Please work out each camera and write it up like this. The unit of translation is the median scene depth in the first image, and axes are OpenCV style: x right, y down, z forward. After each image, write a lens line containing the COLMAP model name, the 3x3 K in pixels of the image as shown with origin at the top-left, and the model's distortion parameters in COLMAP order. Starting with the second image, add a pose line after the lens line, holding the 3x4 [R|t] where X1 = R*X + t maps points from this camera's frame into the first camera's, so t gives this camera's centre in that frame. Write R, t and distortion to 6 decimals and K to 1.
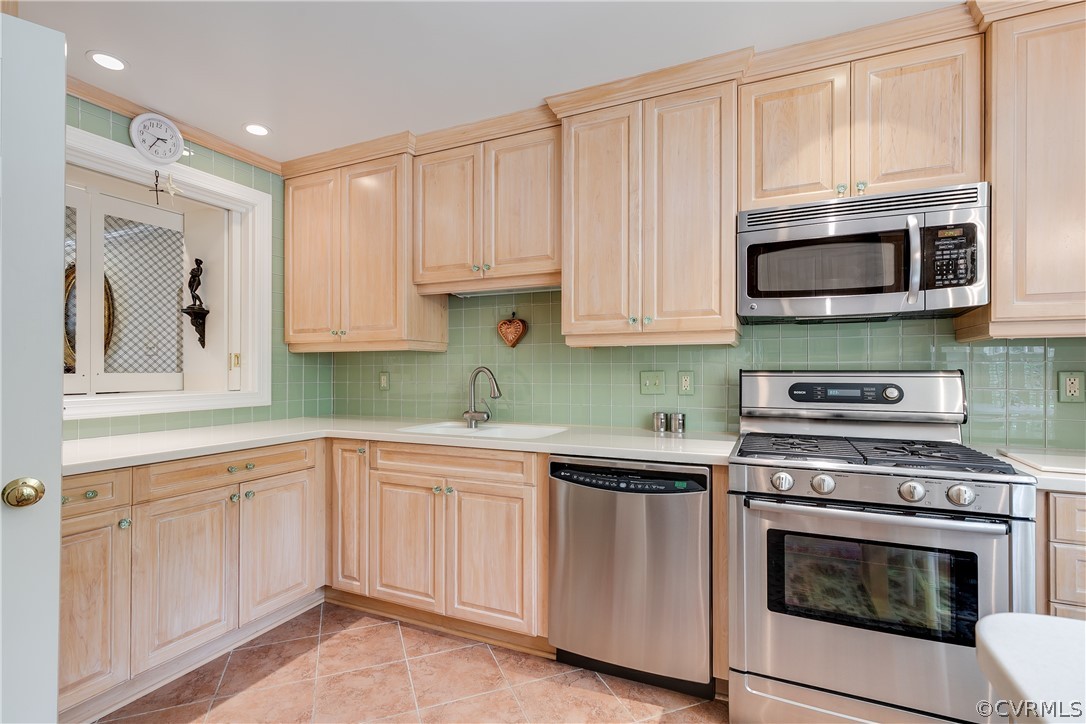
lens RADIAL K [[494.6, 0, 530.3], [0, 494.6, 367.9], [0, 0, 1]] dist [0.010549, -0.002671]
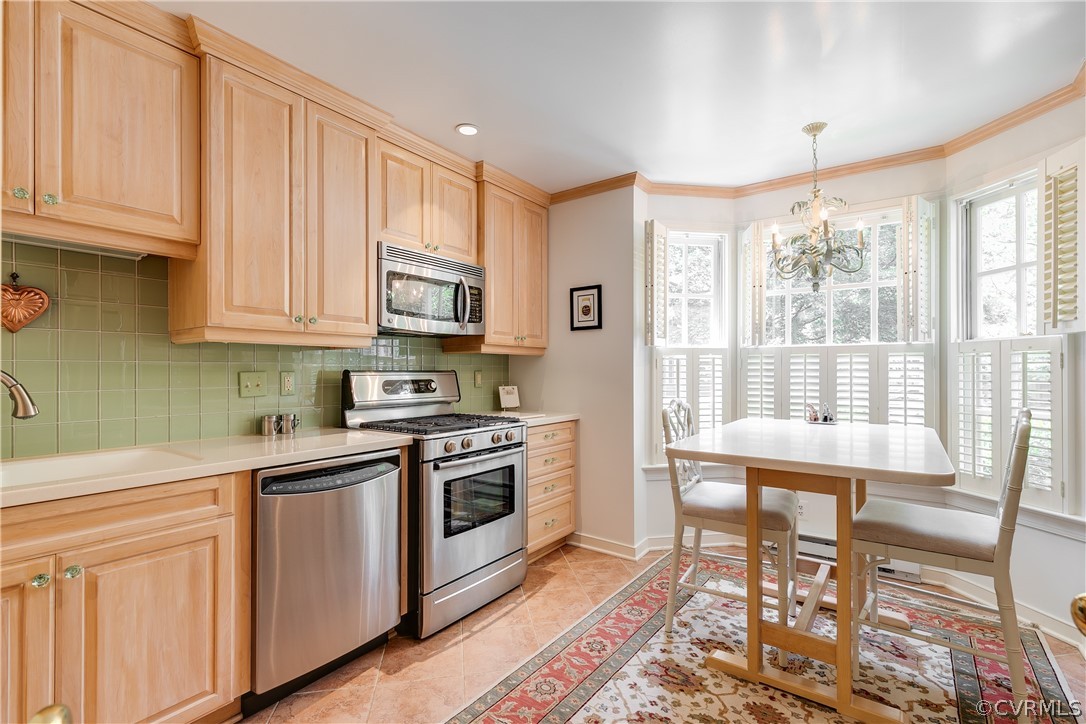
lens RADIAL K [[494.6, 0, 566.6], [0, 494.6, 368.1], [0, 0, 1]] dist [0.010549, -0.002671]
pose [[0.177188, 0.004670, 0.984166, -0.659507], [-0.003238, 0.999986, -0.004162, 0.002360], [-0.984172, -0.002449, 0.177200, 0.309884]]
